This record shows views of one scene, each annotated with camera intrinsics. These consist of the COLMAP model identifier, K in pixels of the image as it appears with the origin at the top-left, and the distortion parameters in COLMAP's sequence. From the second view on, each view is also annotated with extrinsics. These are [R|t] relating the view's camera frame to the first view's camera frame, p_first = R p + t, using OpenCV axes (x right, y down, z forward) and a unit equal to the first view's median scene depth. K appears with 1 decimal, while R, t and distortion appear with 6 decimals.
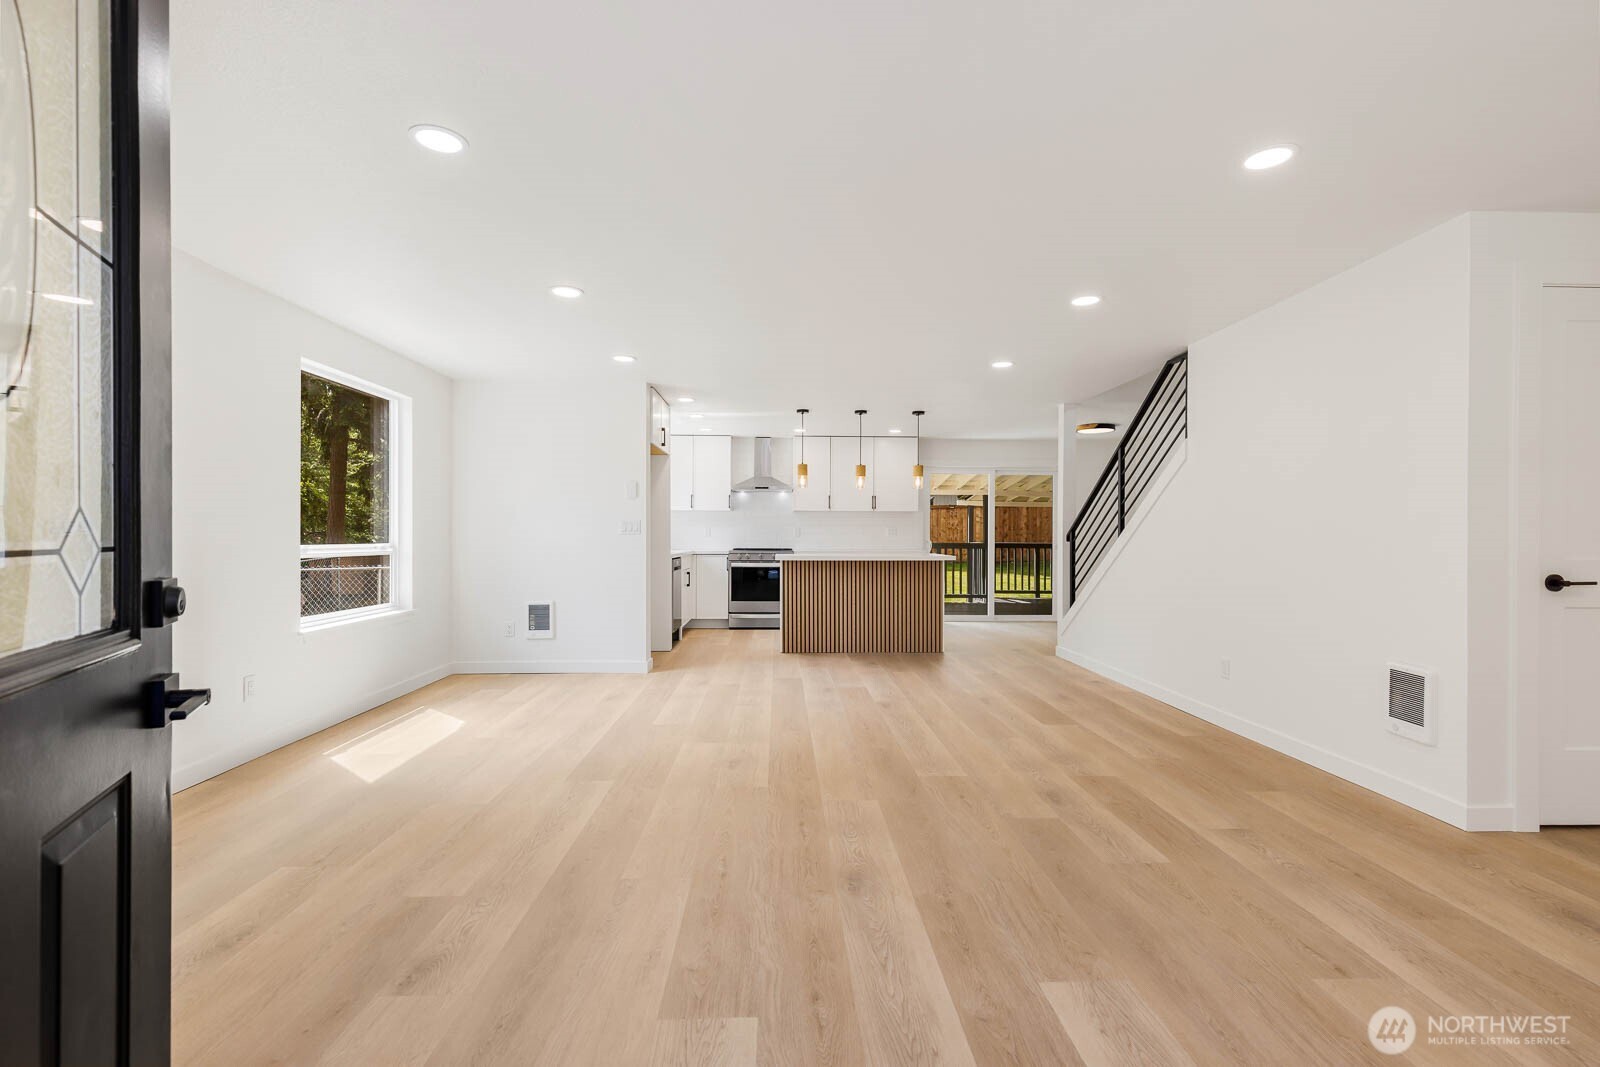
lens RADIAL K [[727.5, 0, 807.3], [0, 727.5, 533.7], [0, 0, 1]] dist [0.008681, -0.000160]
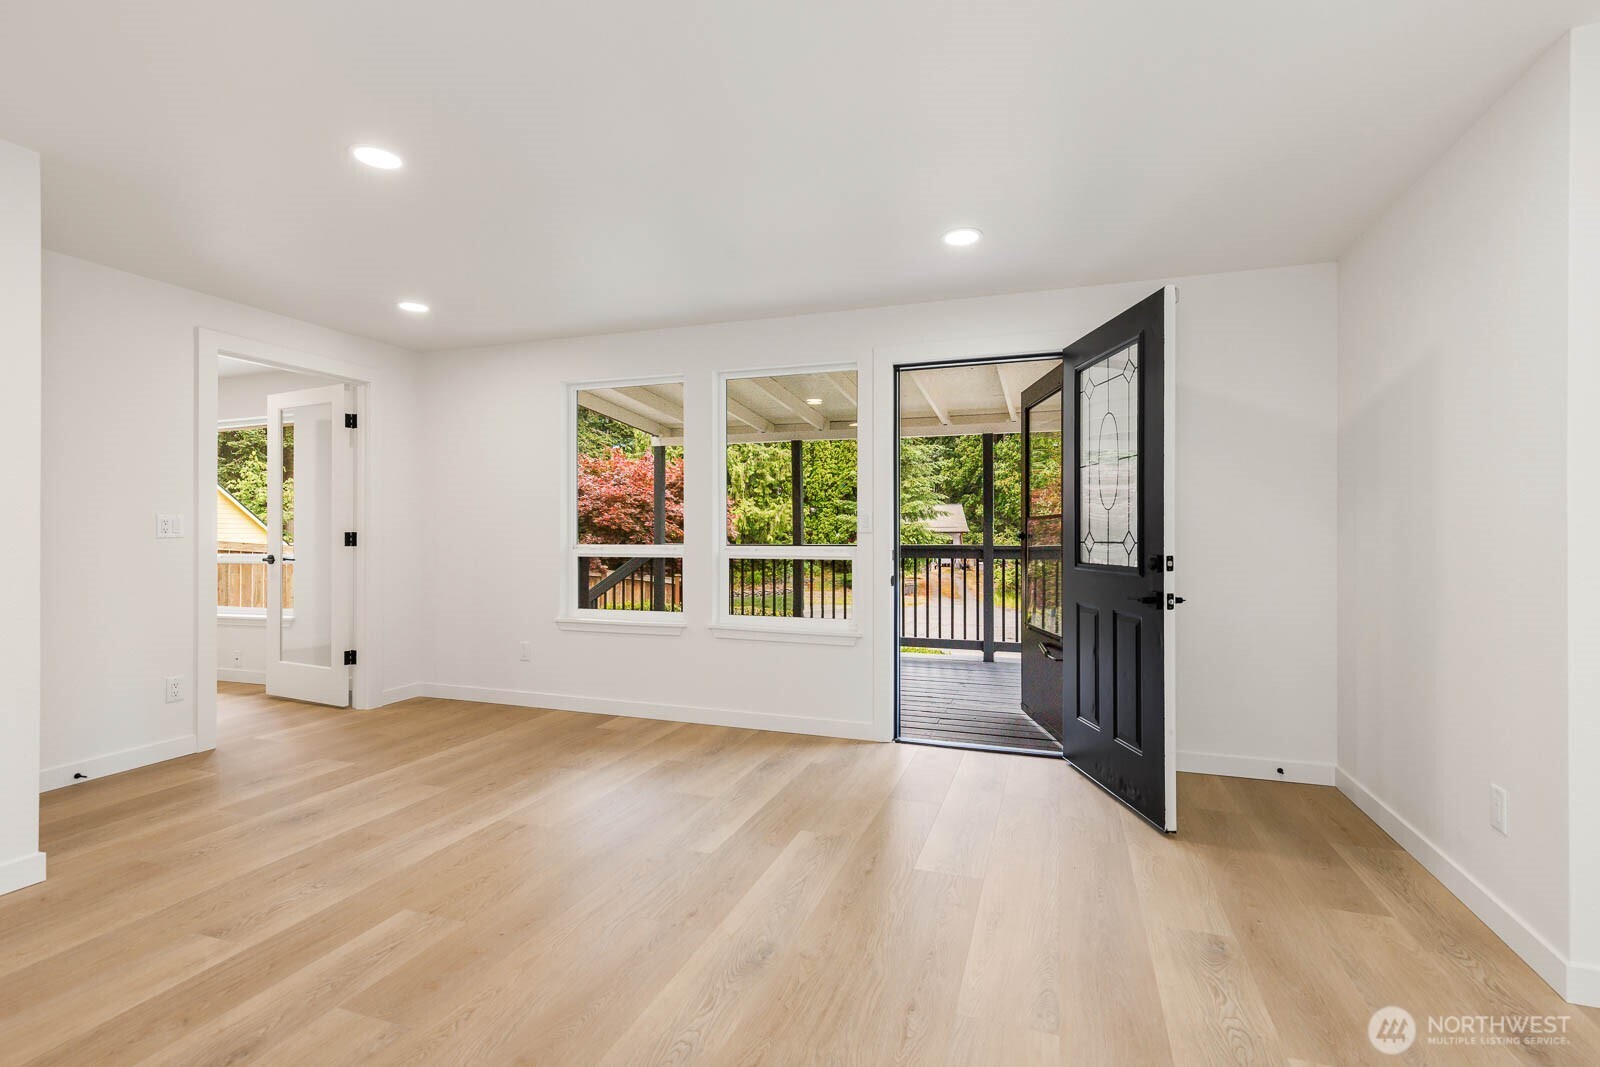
lens RADIAL K [[727.5, 0, 807.3], [0, 727.5, 533.7], [0, 0, 1]] dist [0.008681, -0.000160]
pose [[-0.931154, -0.002541, 0.364618, -0.188818], [-0.003657, 0.999991, -0.002370, -0.000198], [-0.364609, -0.003540, -0.931154, 1.150131]]
